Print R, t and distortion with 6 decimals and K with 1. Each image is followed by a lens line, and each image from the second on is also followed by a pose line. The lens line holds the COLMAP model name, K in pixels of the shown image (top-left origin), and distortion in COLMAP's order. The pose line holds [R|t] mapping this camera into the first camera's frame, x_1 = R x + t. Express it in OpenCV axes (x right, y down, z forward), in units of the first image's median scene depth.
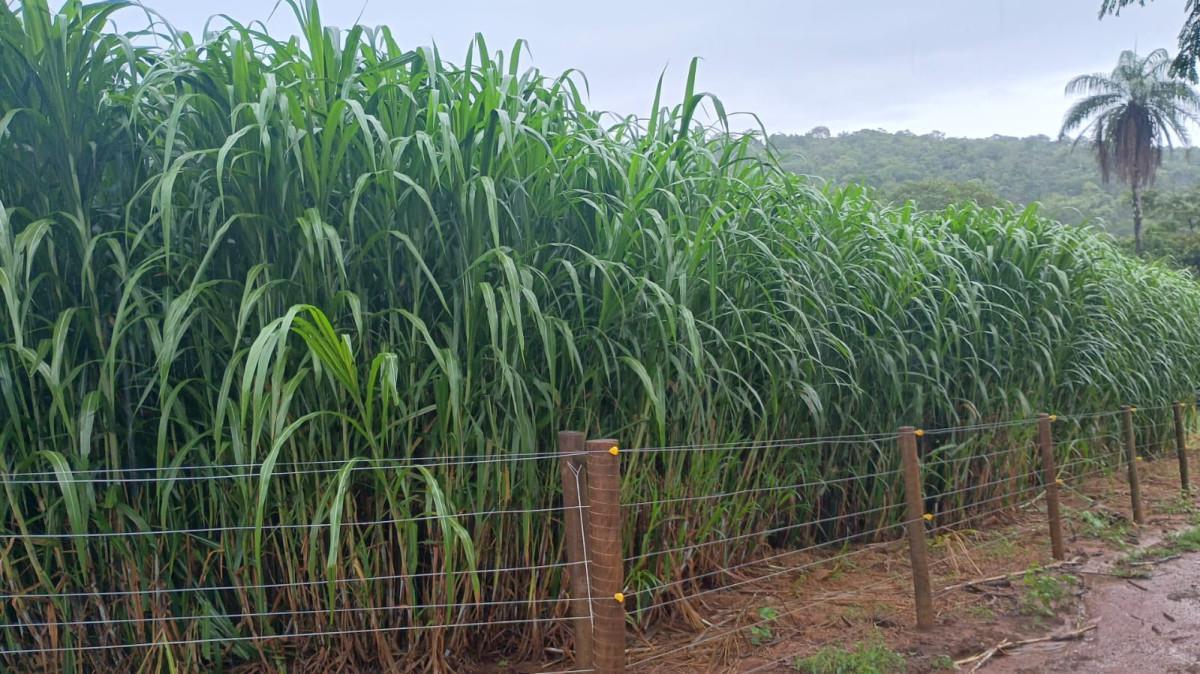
lens RADIAL K [[1048.3, 0, 607.3], [0, 1048.3, 345.3], [0, 0, 1]] dist [0.062040, -0.070317]
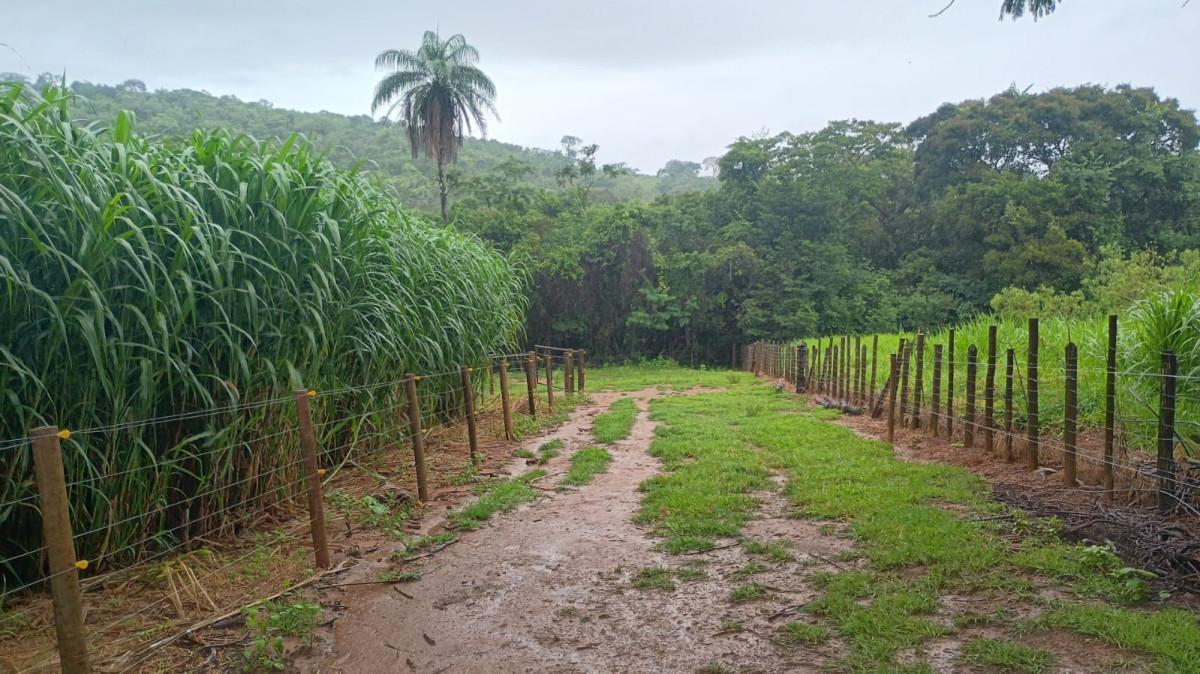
lens RADIAL K [[1048.3, 0, 607.3], [0, 1048.3, 345.3], [0, 0, 1]] dist [0.062040, -0.070317]
pose [[0.820417, -0.028731, 0.571044, 0.106241], [0.014411, 0.999458, 0.029582, 0.007575], [-0.571584, -0.016040, 0.820387, 0.152390]]
